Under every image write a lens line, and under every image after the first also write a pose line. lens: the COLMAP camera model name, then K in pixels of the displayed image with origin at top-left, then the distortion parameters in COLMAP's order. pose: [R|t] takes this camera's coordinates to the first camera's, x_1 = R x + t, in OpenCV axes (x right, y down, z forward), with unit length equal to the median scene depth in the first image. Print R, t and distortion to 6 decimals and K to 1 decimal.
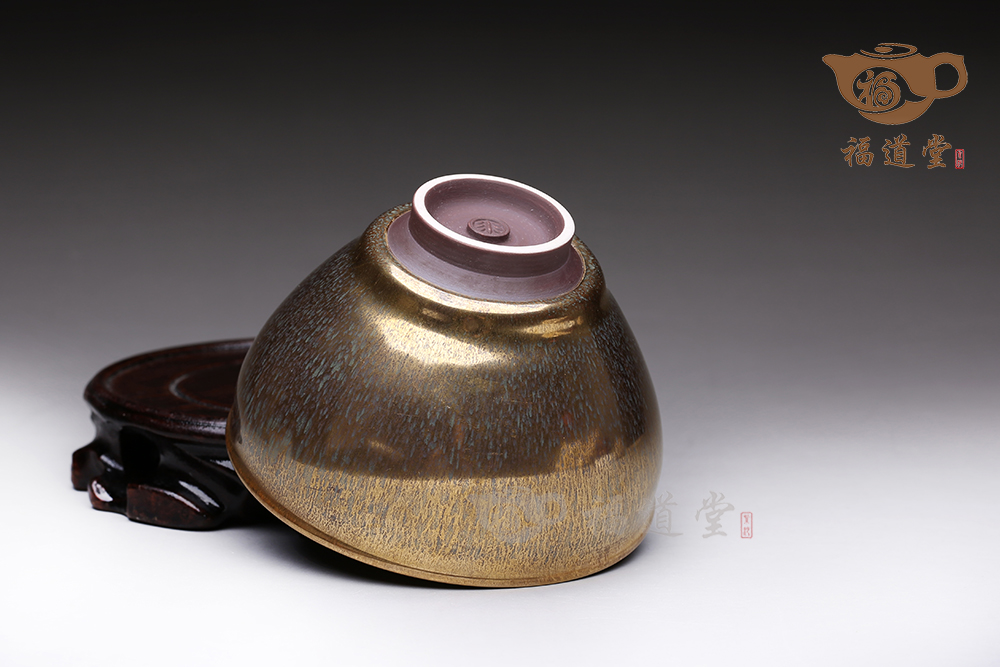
lens RADIAL K [[2898.2, 0, 501.6], [0, 2898.2, 335.6], [0, 0, 1]] dist [0.034956, 0.000000]
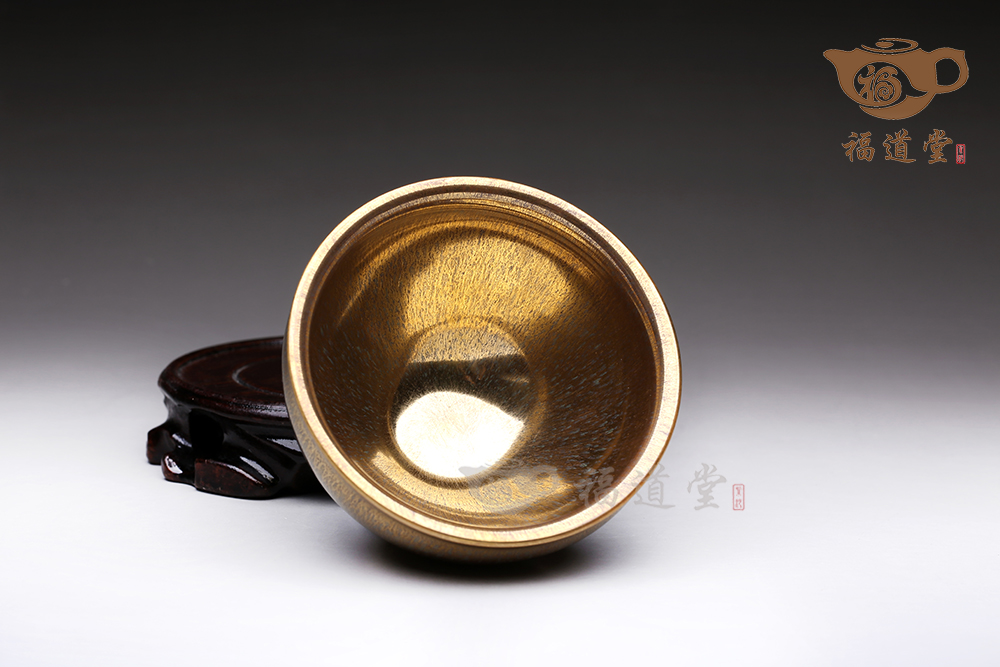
lens RADIAL K [[2898.2, 0, 498.5], [0, 2898.2, 331.7], [0, 0, 1]] dist [0.034956, 0.000000]
pose [[0.999995, 0.002690, 0.001493, -0.009497], [-0.002702, 0.999961, 0.008459, -0.009929], [-0.001470, -0.008463, 0.999963, -0.161460]]
